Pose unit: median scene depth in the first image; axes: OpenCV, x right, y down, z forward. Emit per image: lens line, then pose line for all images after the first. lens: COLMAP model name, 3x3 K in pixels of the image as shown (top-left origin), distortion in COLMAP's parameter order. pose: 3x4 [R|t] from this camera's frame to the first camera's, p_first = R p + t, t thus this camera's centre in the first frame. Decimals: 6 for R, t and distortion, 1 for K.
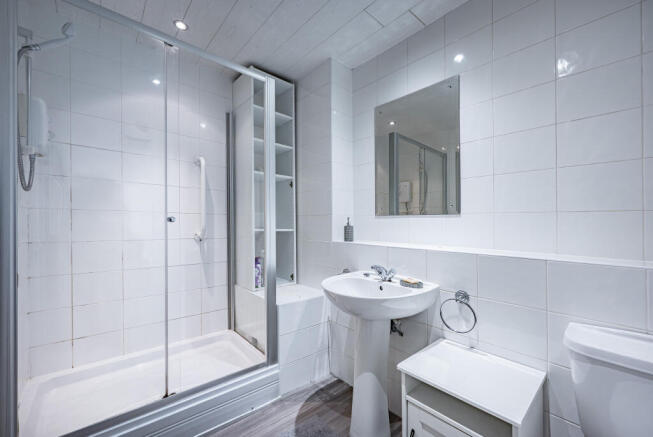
lens RADIAL K [[265.3, 0, 324.9], [0, 265.3, 221.9], [0, 0, 1]] dist [0.001605, 0.000020]
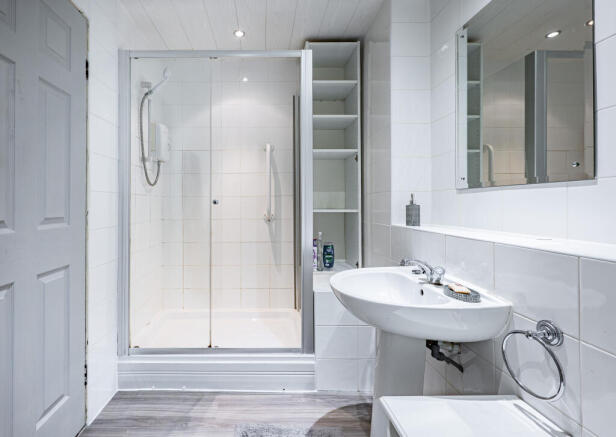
lens RADIAL K [[289.1, 0, 274.1], [0, 289.1, 203.5], [0, 0, 1]] dist [0.006026, 0.001133]
pose [[0.752261, -0.019875, -0.658565, 0.391291], [0.020065, 0.999772, -0.007253, 0.010128], [0.658559, -0.007758, 0.752489, 0.147702]]
